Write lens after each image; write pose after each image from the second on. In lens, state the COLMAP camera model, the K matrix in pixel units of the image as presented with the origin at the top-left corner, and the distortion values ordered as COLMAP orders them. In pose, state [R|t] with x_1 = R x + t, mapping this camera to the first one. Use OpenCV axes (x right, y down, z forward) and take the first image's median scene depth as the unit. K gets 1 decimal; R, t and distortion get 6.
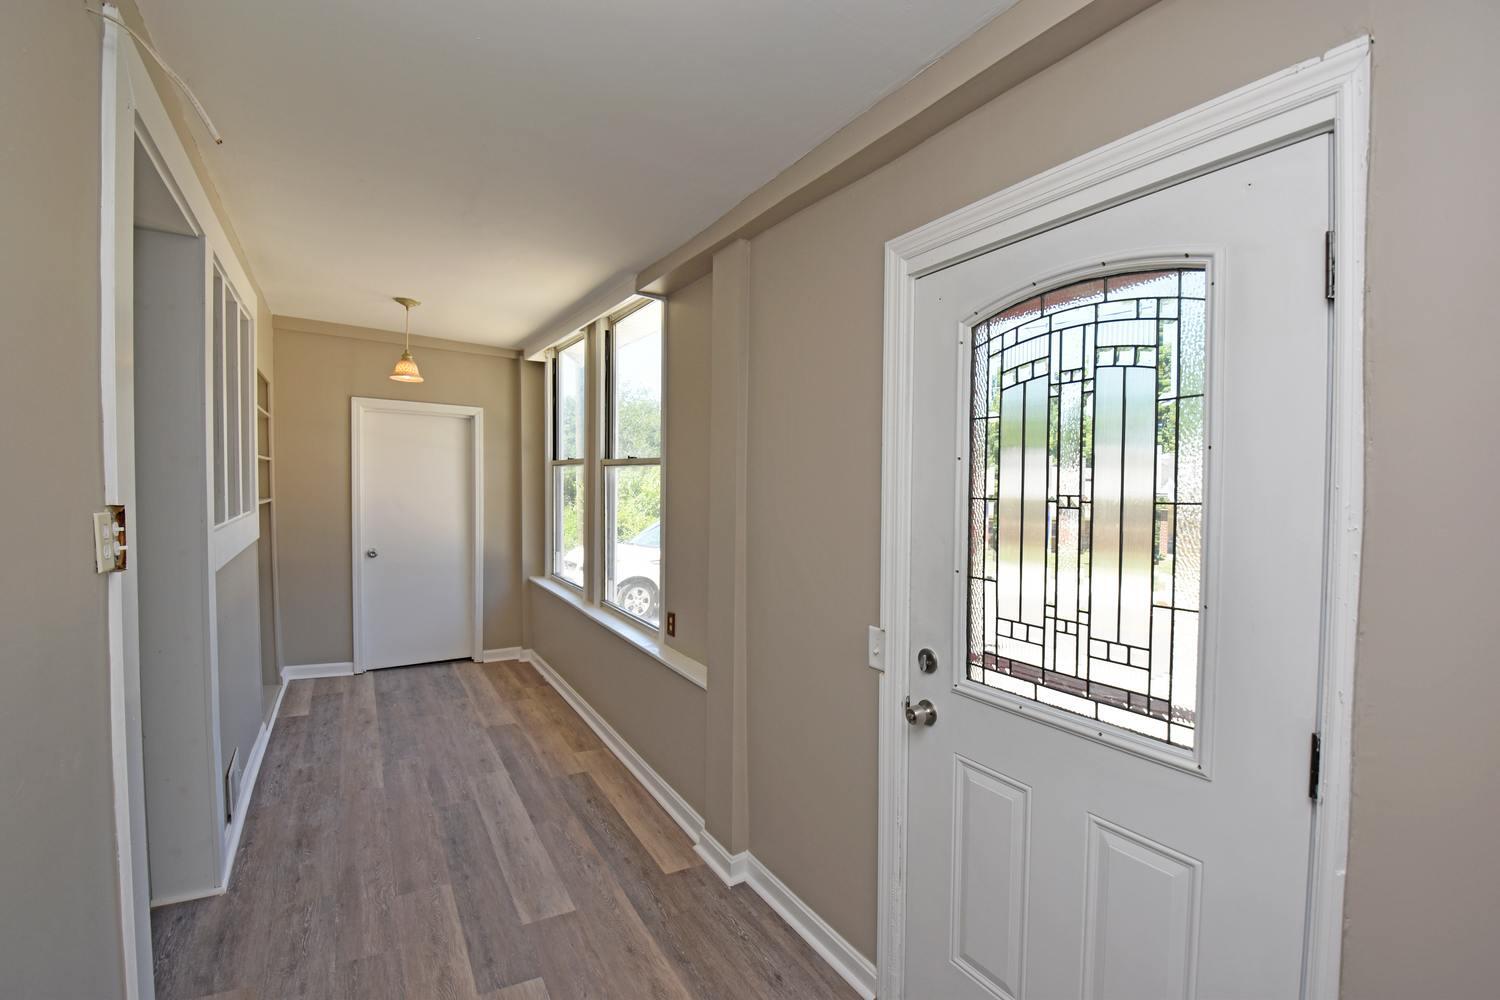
lens RADIAL K [[684.1, 0, 749.7], [0, 684.1, 499.1], [0, 0, 1]] dist [-0.001763, -0.000259]
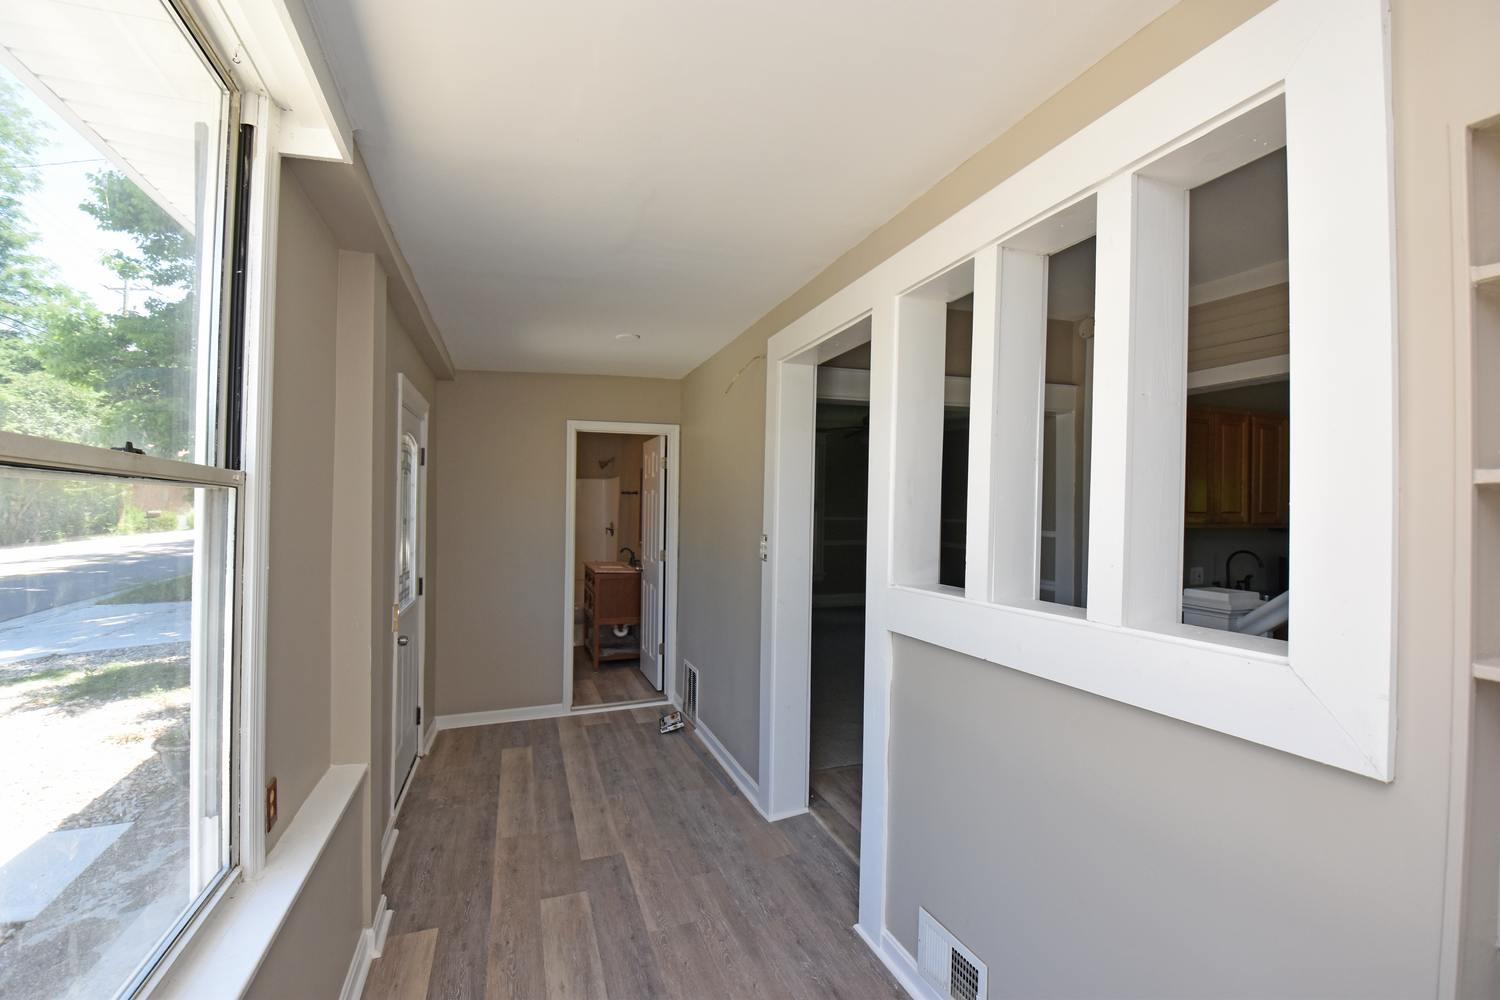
lens RADIAL K [[684.1, 0, 750.6], [0, 684.1, 504.2], [0, 0, 1]] dist [-0.001763, -0.000259]
pose [[-0.979896, -0.016717, 0.198805, -0.792386], [-0.011461, 0.999554, 0.027560, -0.087802], [-0.199177, 0.024727, -0.979651, 1.981747]]
